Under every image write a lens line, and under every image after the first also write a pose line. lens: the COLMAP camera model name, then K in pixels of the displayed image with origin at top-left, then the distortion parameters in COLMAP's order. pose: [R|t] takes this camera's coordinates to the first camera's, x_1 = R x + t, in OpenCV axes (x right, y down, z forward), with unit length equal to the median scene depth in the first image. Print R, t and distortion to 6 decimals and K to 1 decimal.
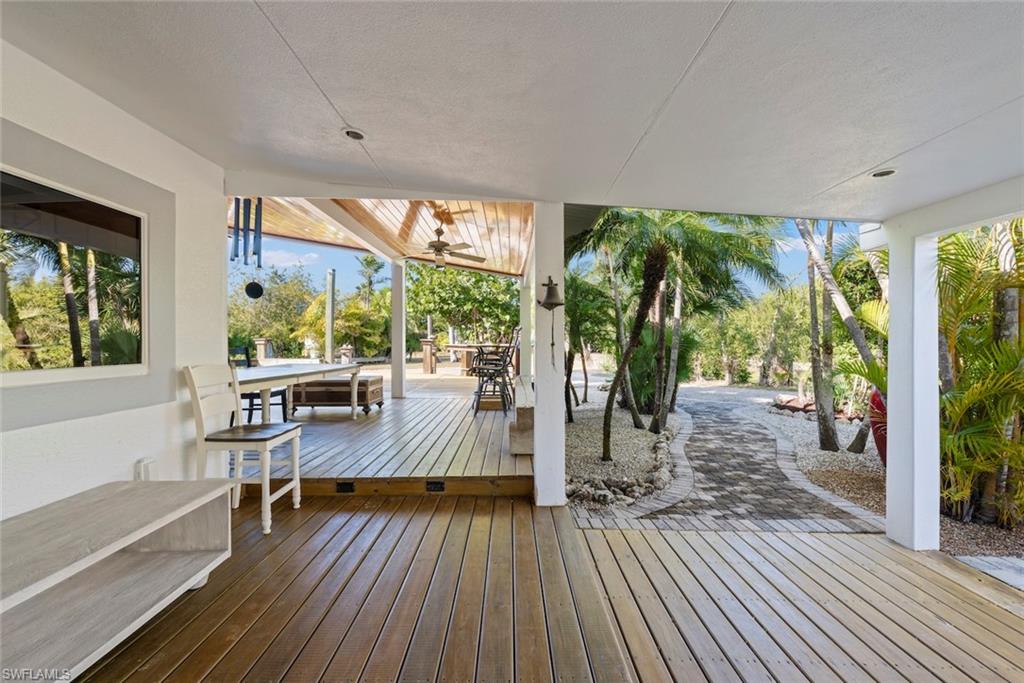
lens RADIAL K [[392.2, 0, 514.3], [0, 392.2, 342.4], [0, 0, 1]] dist [-0.003960, -0.000304]
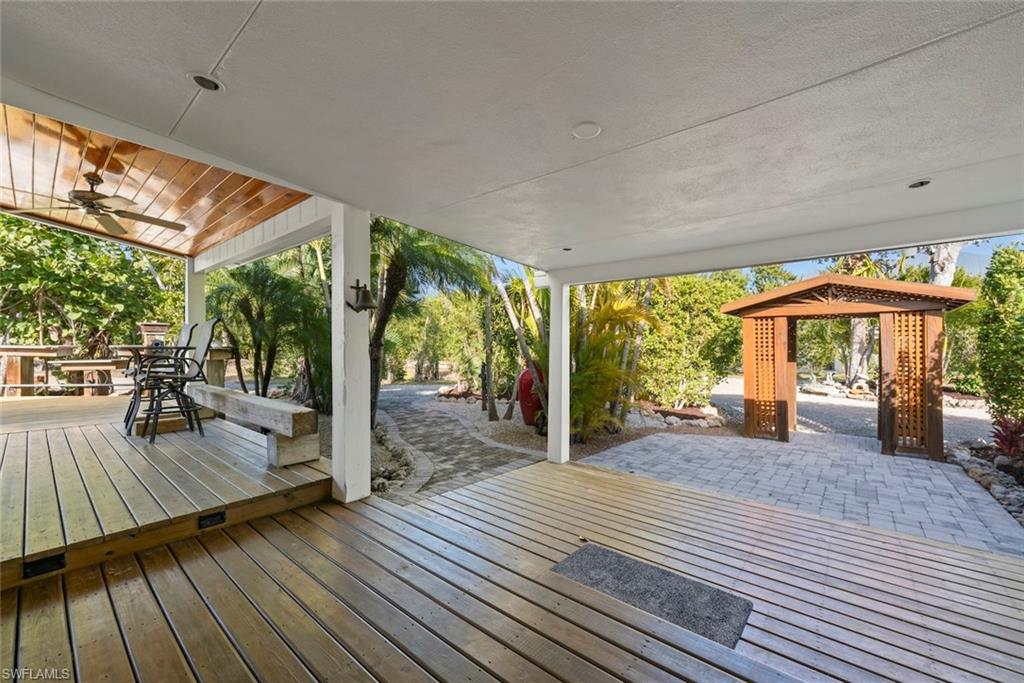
lens RADIAL K [[411.5, 0, 512.2], [0, 411.5, 349.0], [0, 0, 1]] dist [-0.002665, -0.000219]
pose [[0.650179, -0.004764, 0.759766, -0.315466], [-0.004618, 0.999937, 0.010221, 0.001359], [-0.759767, -0.010154, 0.650116, -0.015782]]
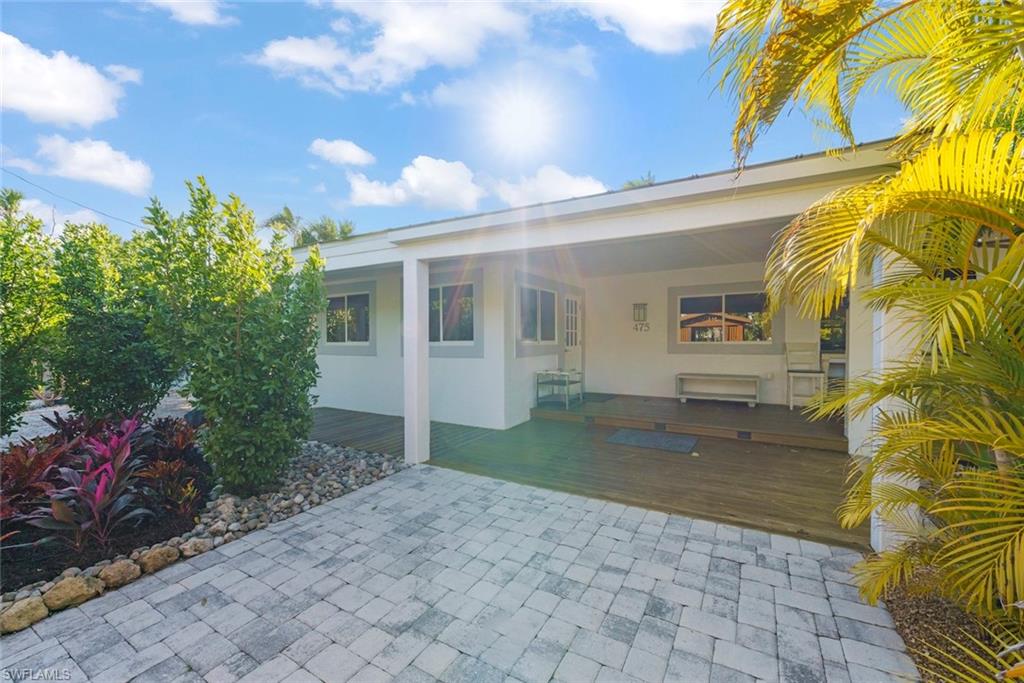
lens RADIAL K [[411.5, 0, 512.2], [0, 411.5, 349.0], [0, 0, 1]] dist [-0.002665, -0.000219]
pose [[-0.519735, 0.021715, -0.854051, 1.503396], [0.005652, 0.999742, 0.021980, 0.024696], [0.854309, 0.006597, -0.519724, 0.498281]]
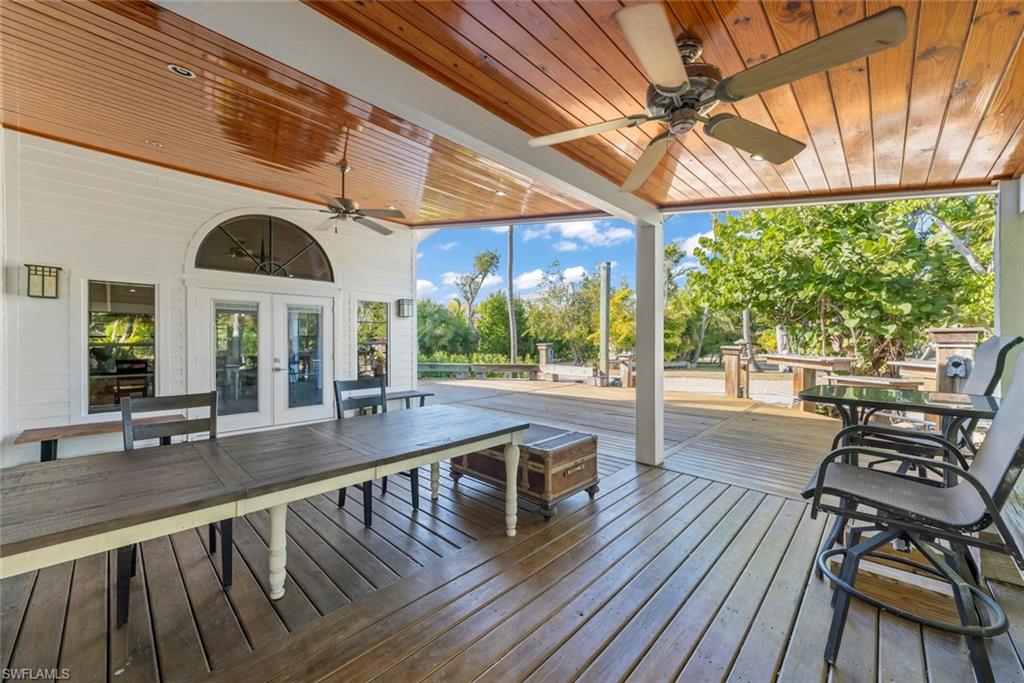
lens RADIAL K [[388.5, 0, 512.0], [0, 388.5, 341.5], [0, 0, 1]] dist [-0.002094, -0.000103]
pose [[0.718392, 0.001170, -0.695637, -0.091570], [0.001303, 0.999995, 0.003028, -0.057743], [0.695637, -0.003082, 0.718387, 0.789870]]
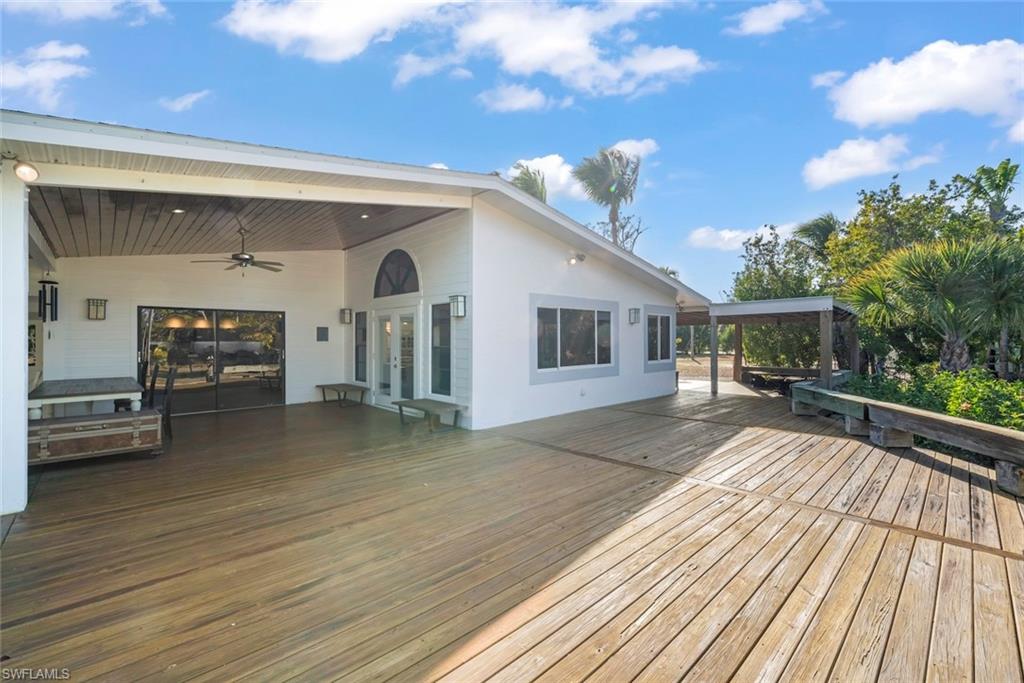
lens RADIAL K [[432.4, 0, 512.0], [0, 432.4, 336.1], [0, 0, 1]] dist [-0.000645, 0.000001]
pose [[-0.728853, -0.003372, -0.684662, -0.661436], [0.003104, 0.999961, -0.008229, -0.074821], [0.684663, -0.008123, -0.728815, 2.957129]]
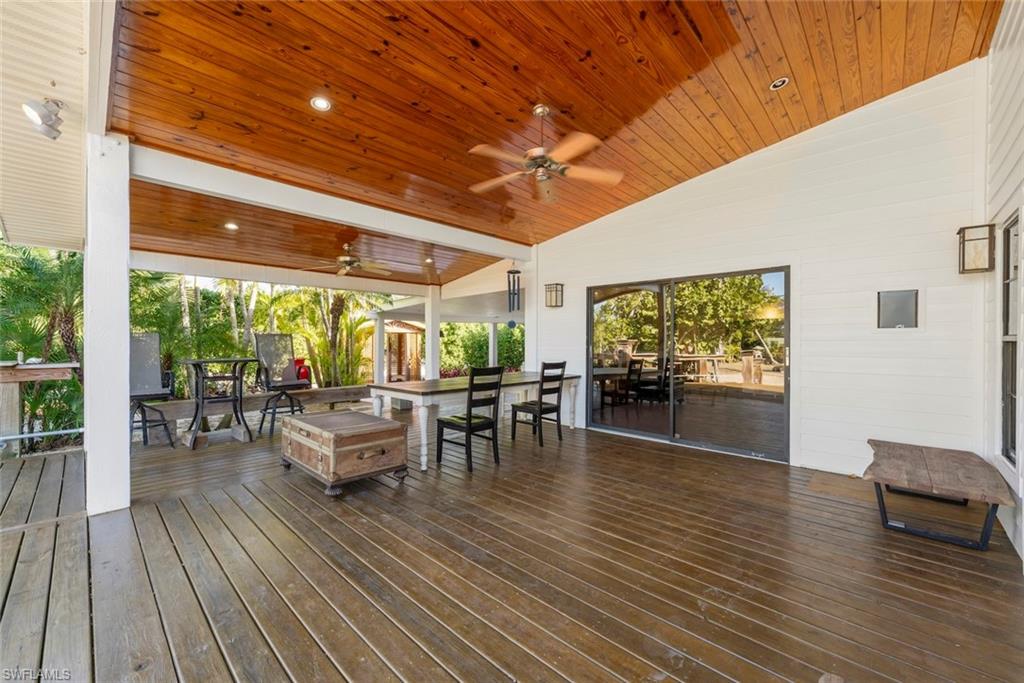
lens RADIAL K [[392.2, 0, 514.3], [0, 392.2, 342.4], [0, 0, 1]] dist [-0.003960, -0.000304]
pose [[-0.718478, -0.007308, 0.695511, -1.483708], [-0.013114, 0.999909, -0.003041, -0.028631], [-0.695426, -0.011306, -0.718509, 1.726494]]
